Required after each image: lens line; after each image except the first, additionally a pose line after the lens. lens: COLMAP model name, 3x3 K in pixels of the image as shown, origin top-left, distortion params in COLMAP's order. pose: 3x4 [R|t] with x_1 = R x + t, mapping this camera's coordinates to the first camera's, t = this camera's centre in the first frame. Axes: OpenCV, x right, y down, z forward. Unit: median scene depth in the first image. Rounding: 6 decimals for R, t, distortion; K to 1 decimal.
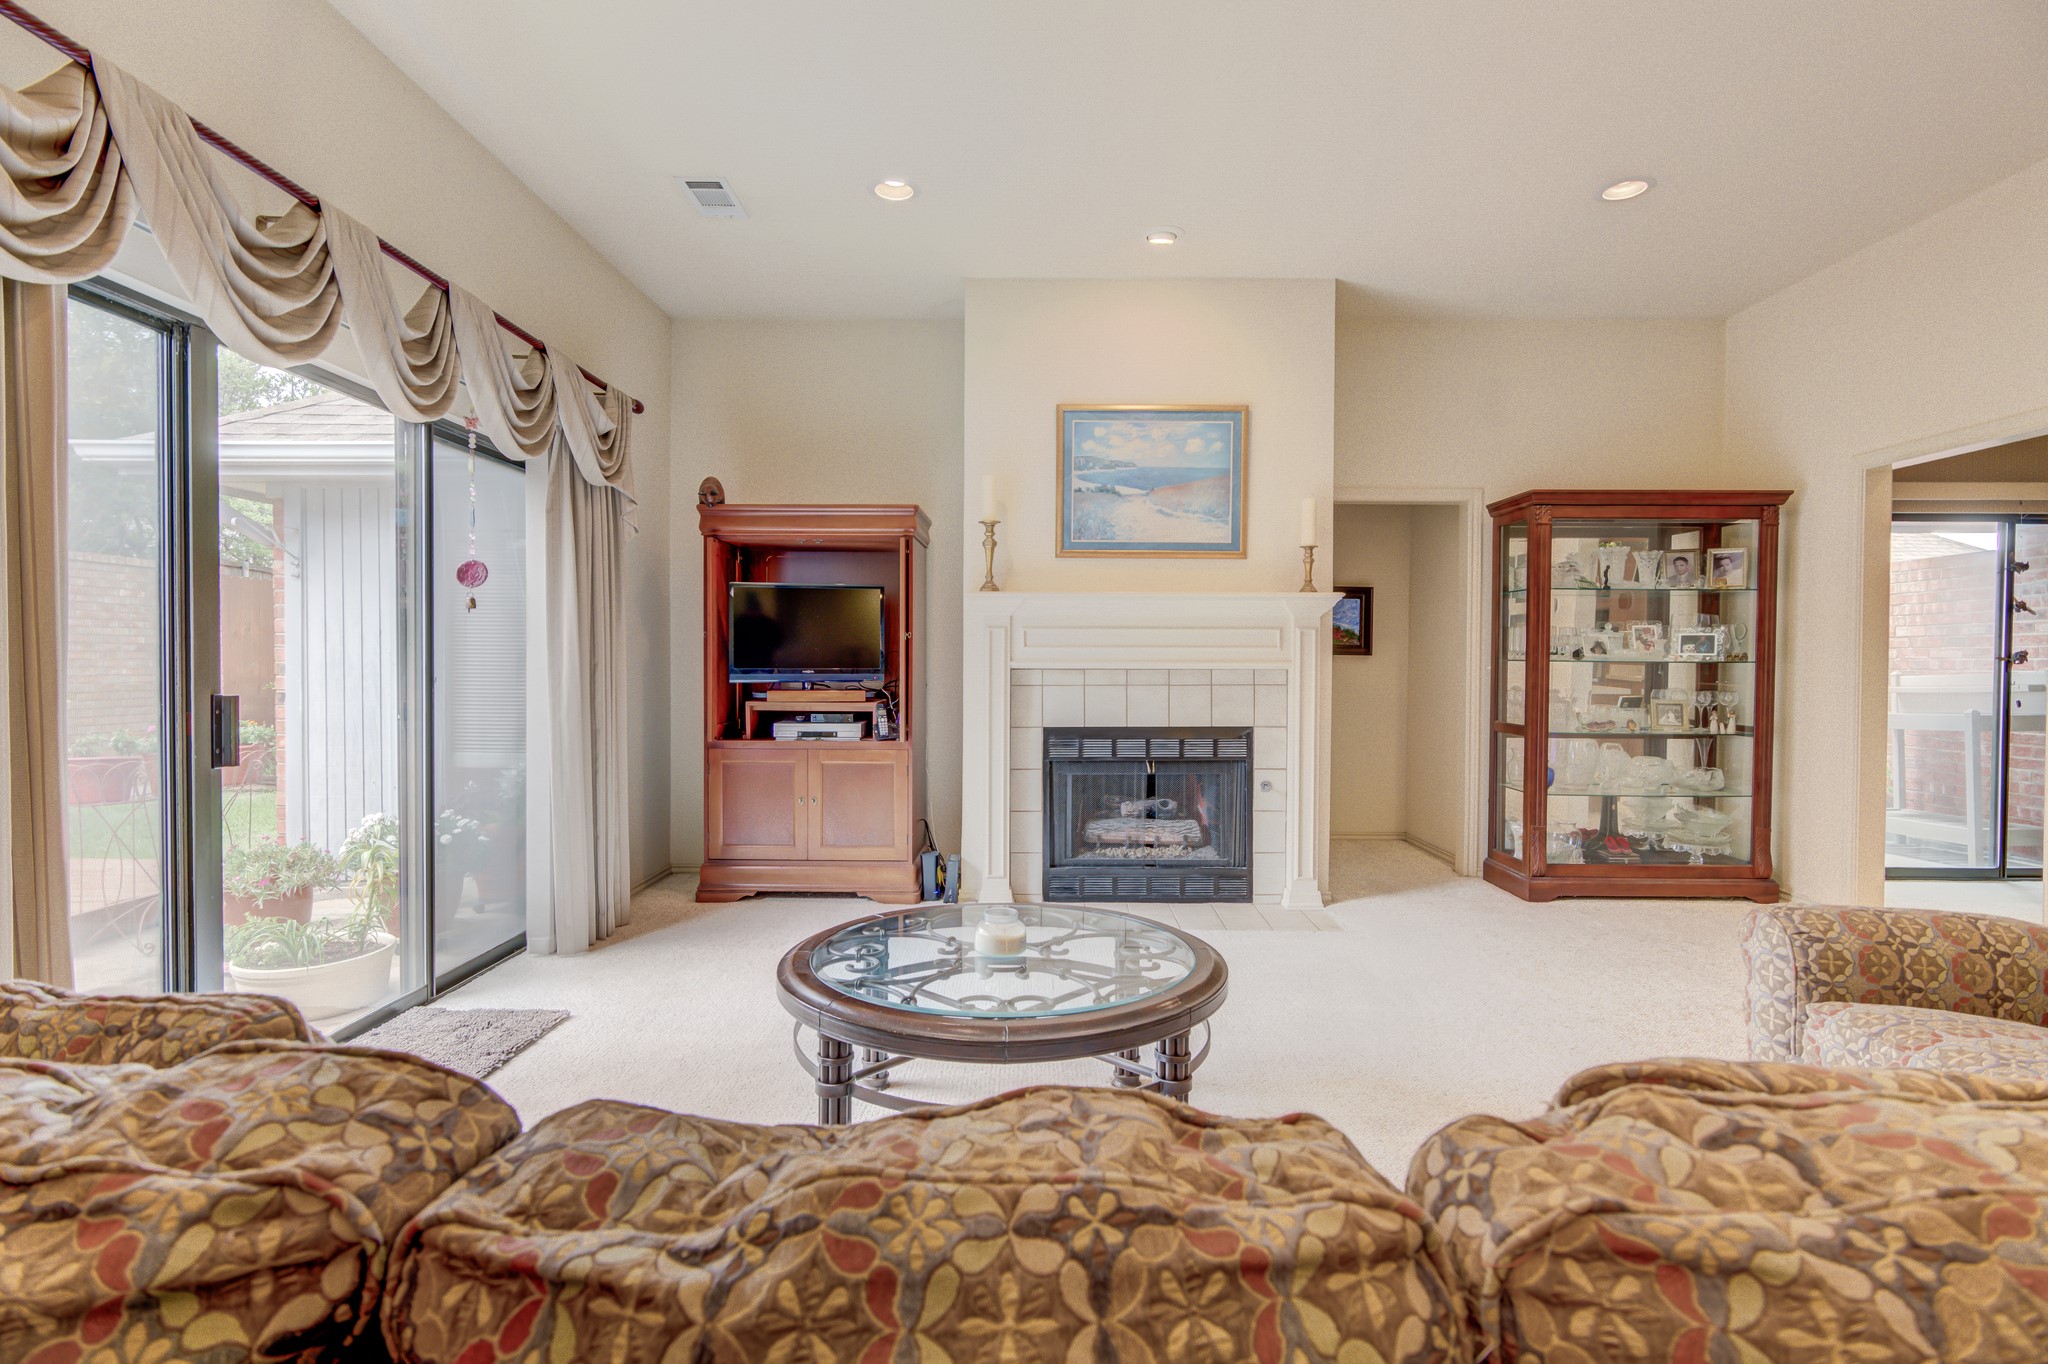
lens RADIAL K [[1002.1, 0, 1029.7], [0, 1002.1, 679.1], [0, 0, 1]] dist [-0.002718, -0.001239]
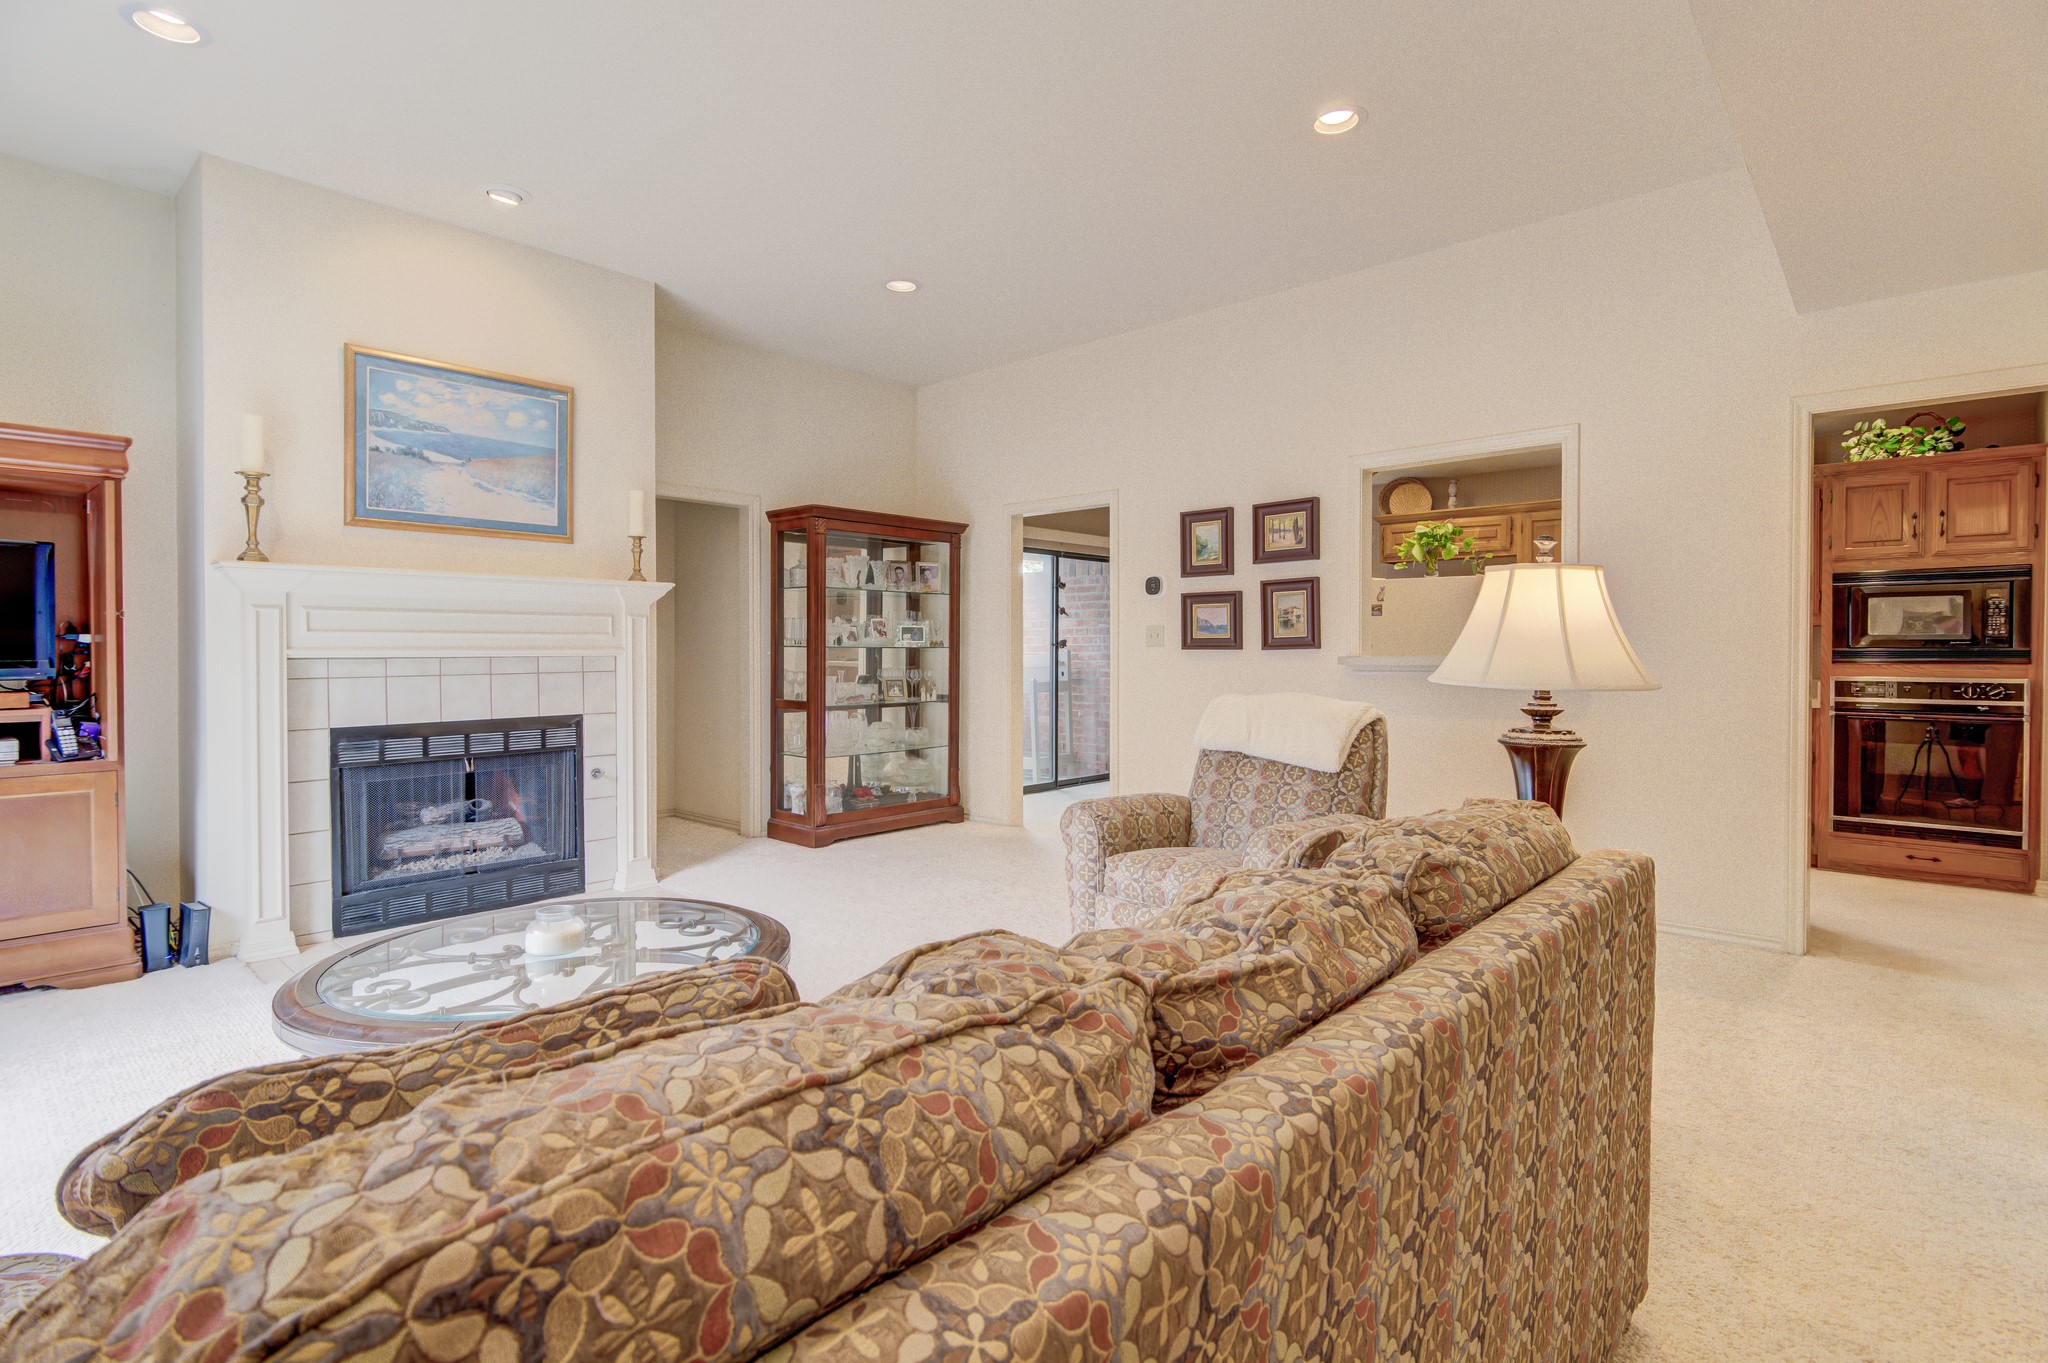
lens RADIAL K [[1002.1, 0, 1059.8], [0, 1002.1, 662.1], [0, 0, 1]] dist [-0.002718, -0.001239]
pose [[0.645228, -0.014105, 0.763860, -0.226574], [0.016162, 0.999858, 0.004811, -0.001075], [-0.763820, 0.009241, 0.645364, 0.002848]]
